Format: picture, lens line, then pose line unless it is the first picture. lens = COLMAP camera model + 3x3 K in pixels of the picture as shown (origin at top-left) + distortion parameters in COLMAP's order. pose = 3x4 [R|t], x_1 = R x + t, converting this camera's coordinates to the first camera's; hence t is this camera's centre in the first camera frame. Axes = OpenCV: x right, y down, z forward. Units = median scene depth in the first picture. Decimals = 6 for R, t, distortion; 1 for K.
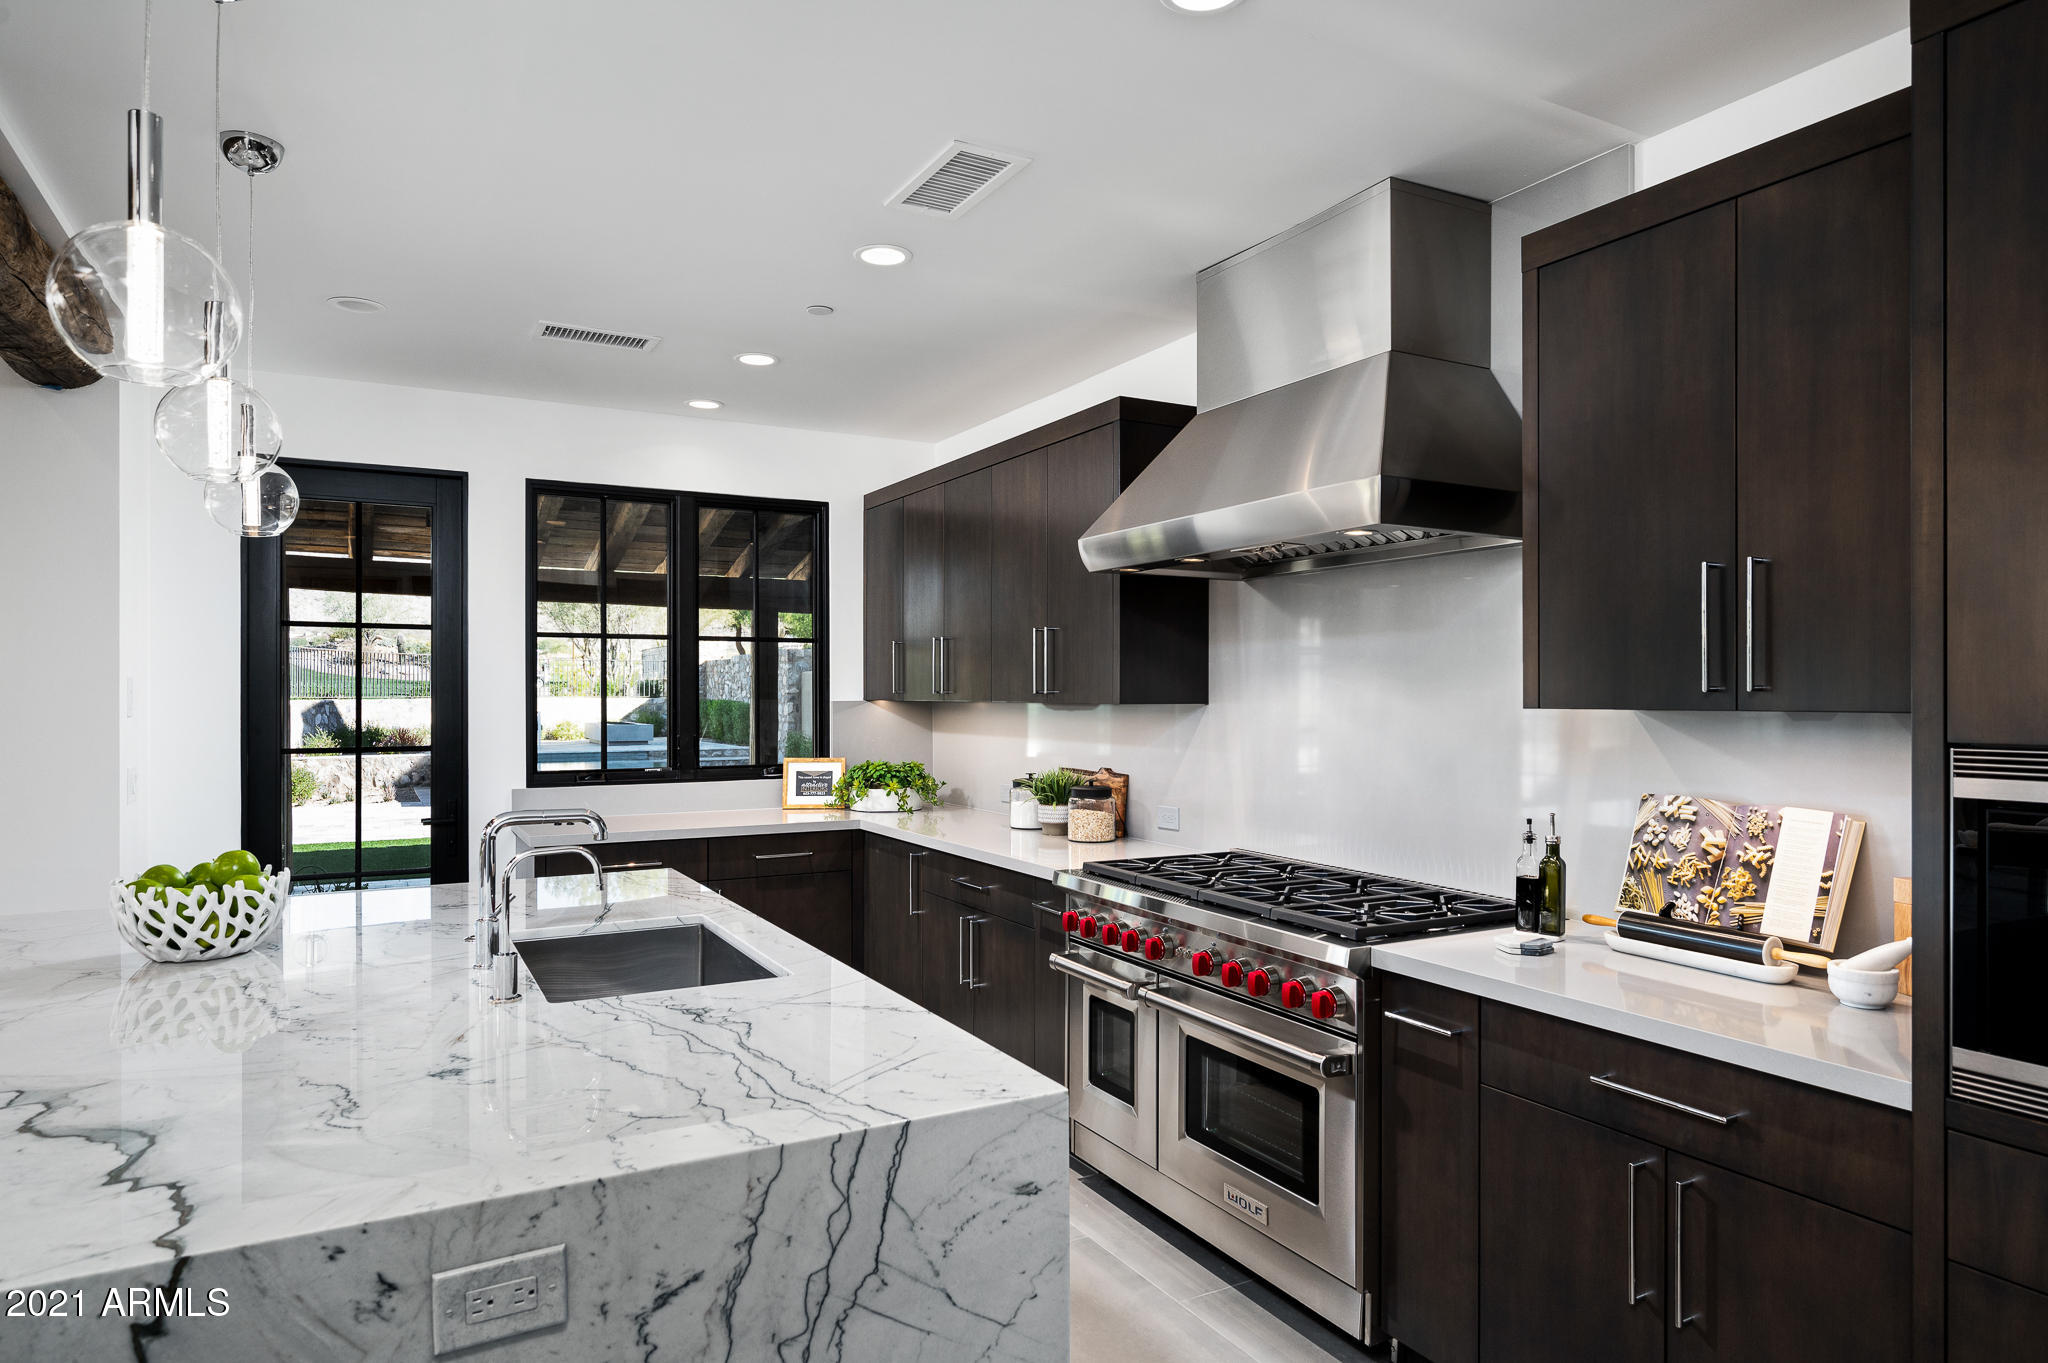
lens RADIAL K [[1210.5, 0, 1024.0], [0, 1210.5, 681.5], [0, 0, 1]] dist [-0.002827, 0.001532]
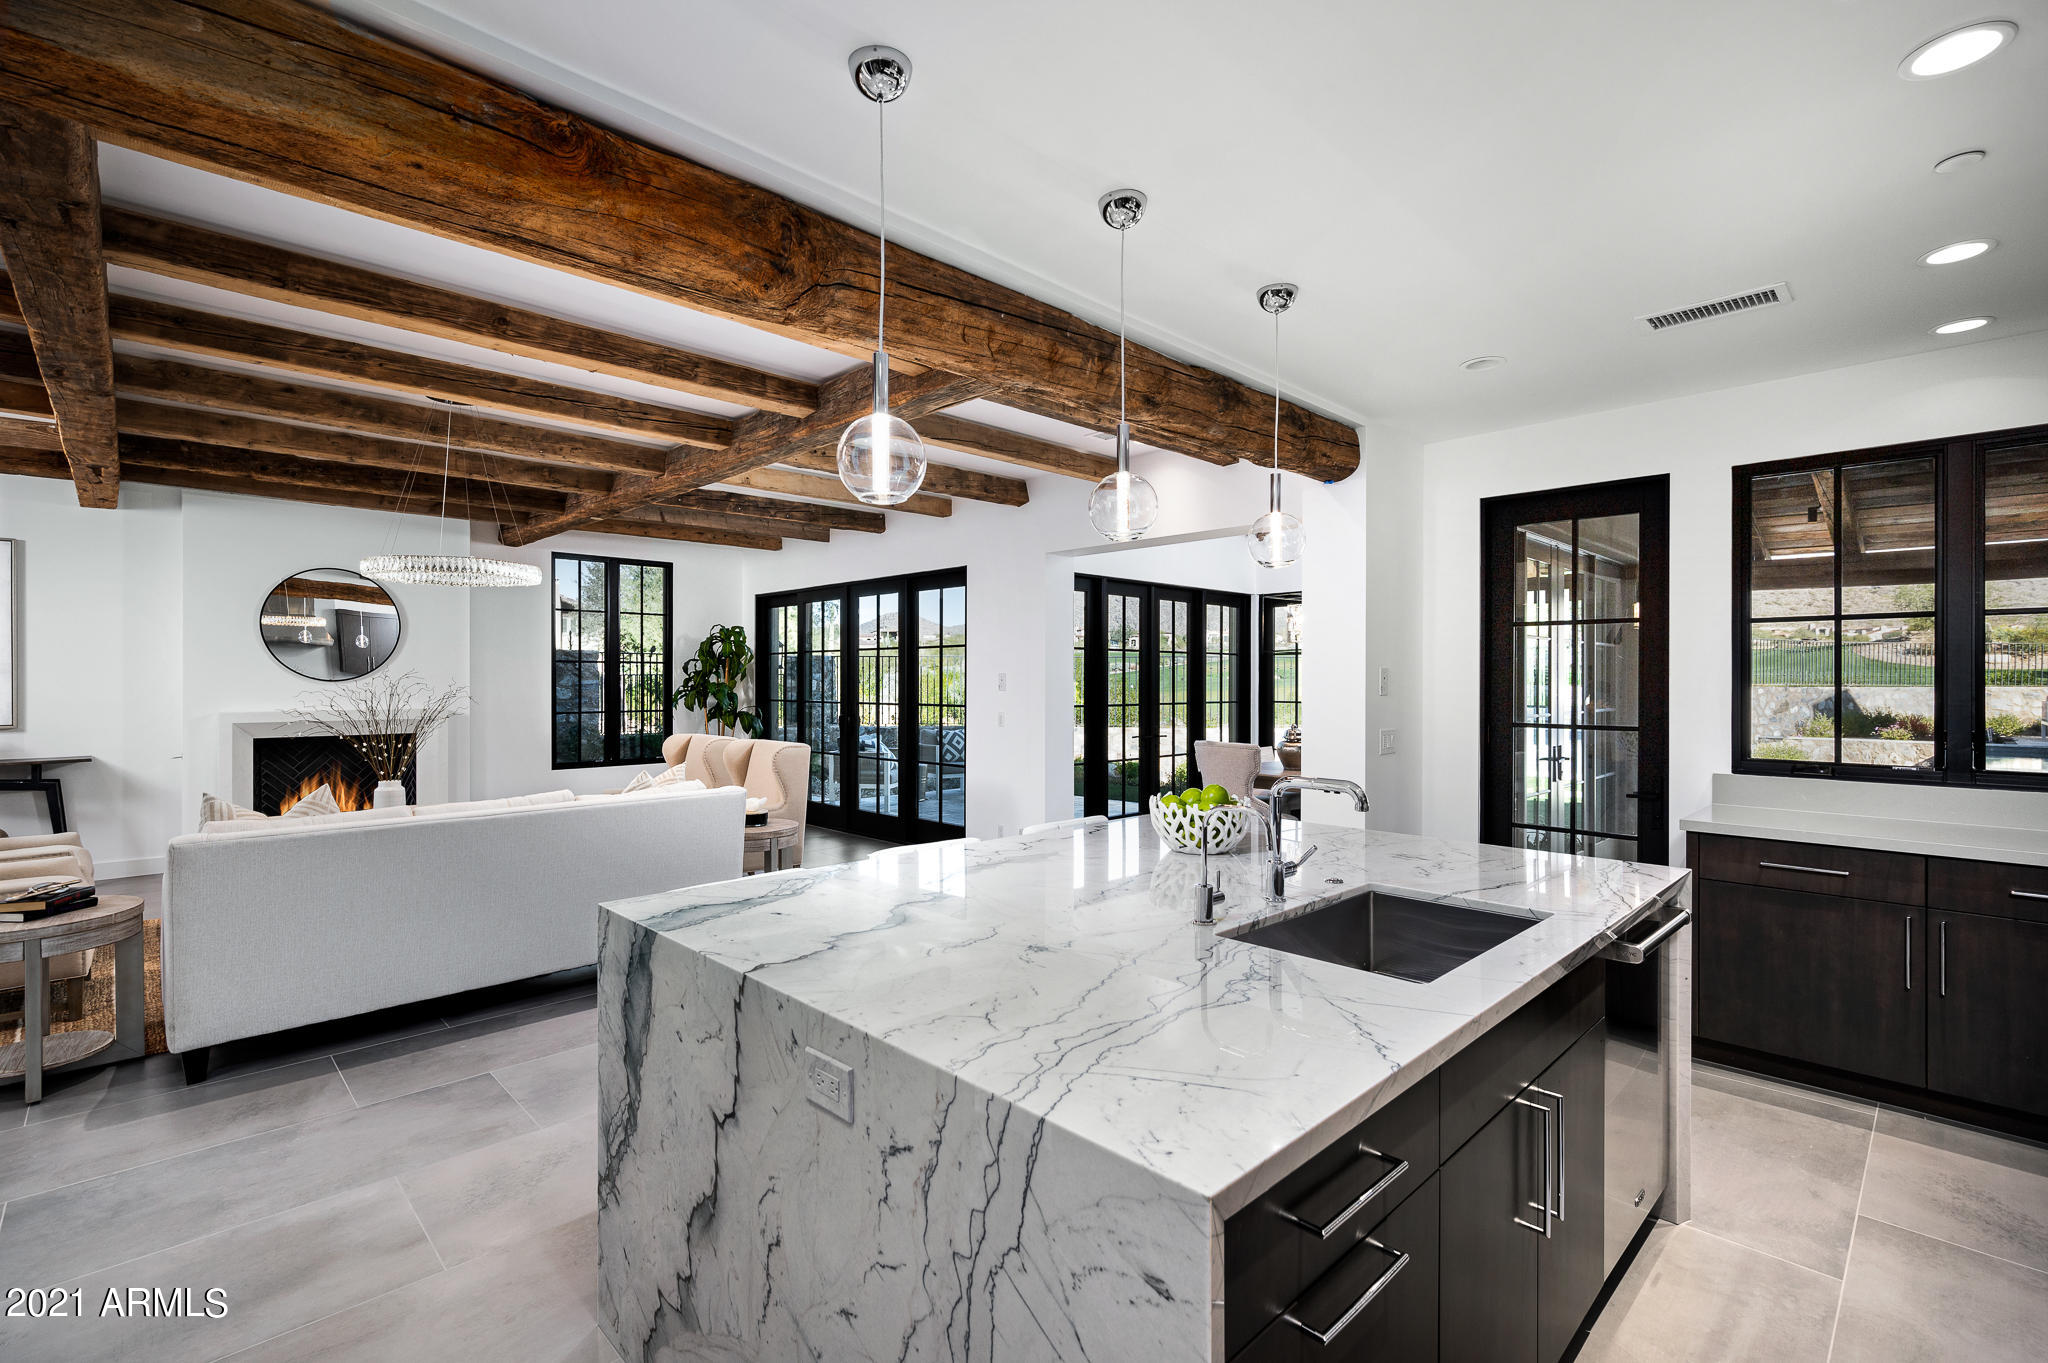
lens RADIAL K [[913.6, 0, 1024.0], [0, 913.6, 681.5], [0, 0, 1]] dist [0.012508, -0.000070]
pose [[0.264885, 0.003859, -0.964272, 0.368024], [0.006650, 0.999961, 0.005828, 0.005983], [0.964257, -0.007956, 0.264849, 0.483439]]
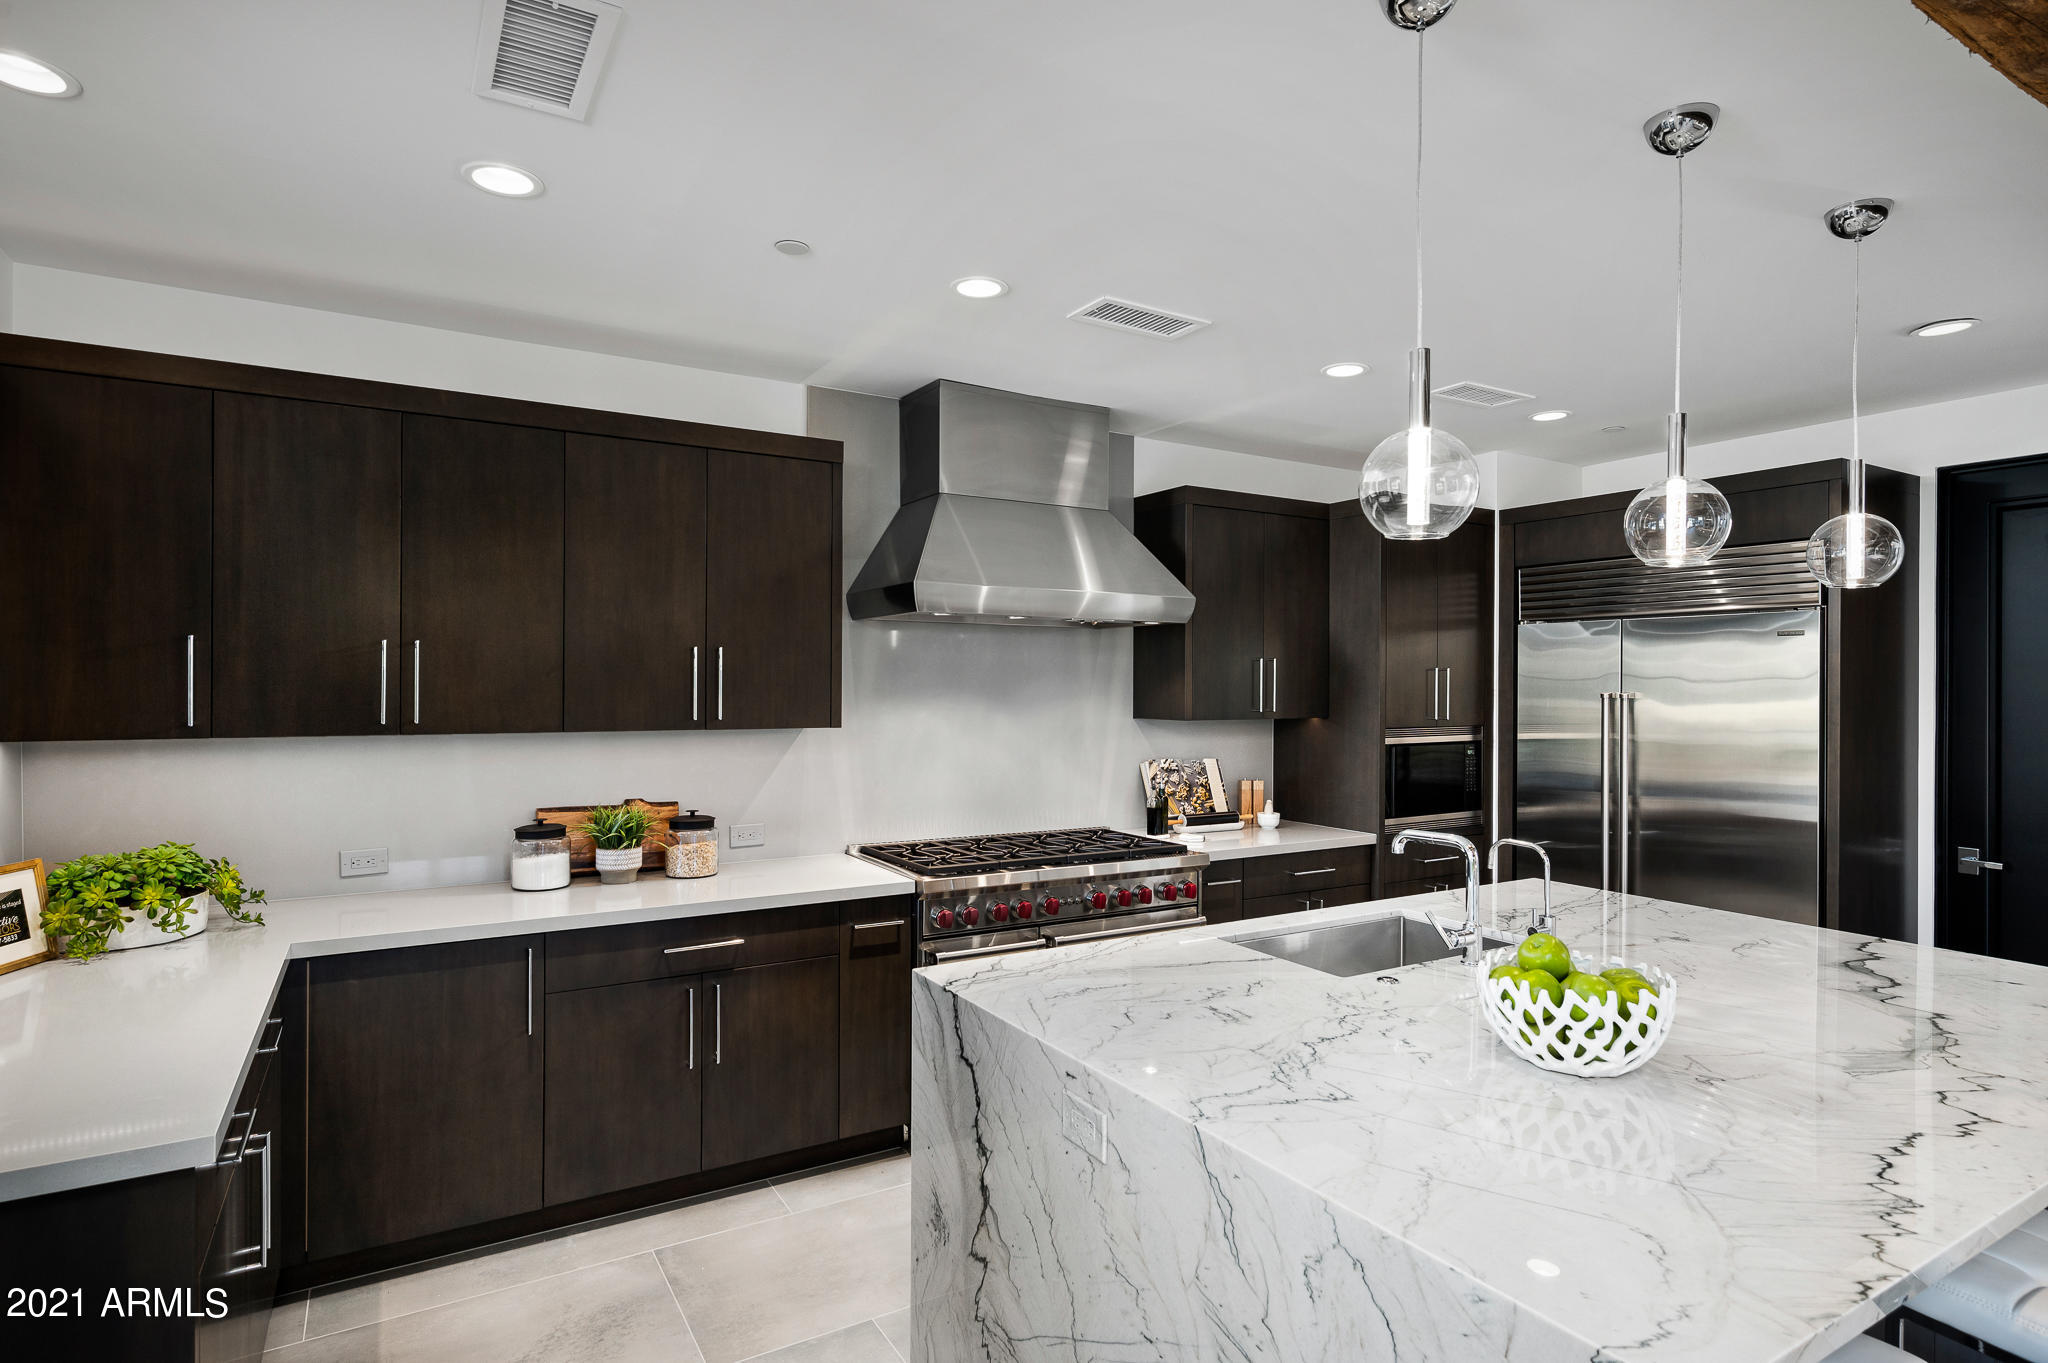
lens RADIAL K [[1052.7, 0, 1024.0], [0, 1052.7, 681.5], [0, 0, 1]] dist [0.007951, 0.000836]
pose [[-0.031507, 0.005180, 0.999490, -1.404979], [-0.012584, 0.999905, -0.005579, -0.031523], [-0.999424, -0.012754, -0.031439, 1.403894]]
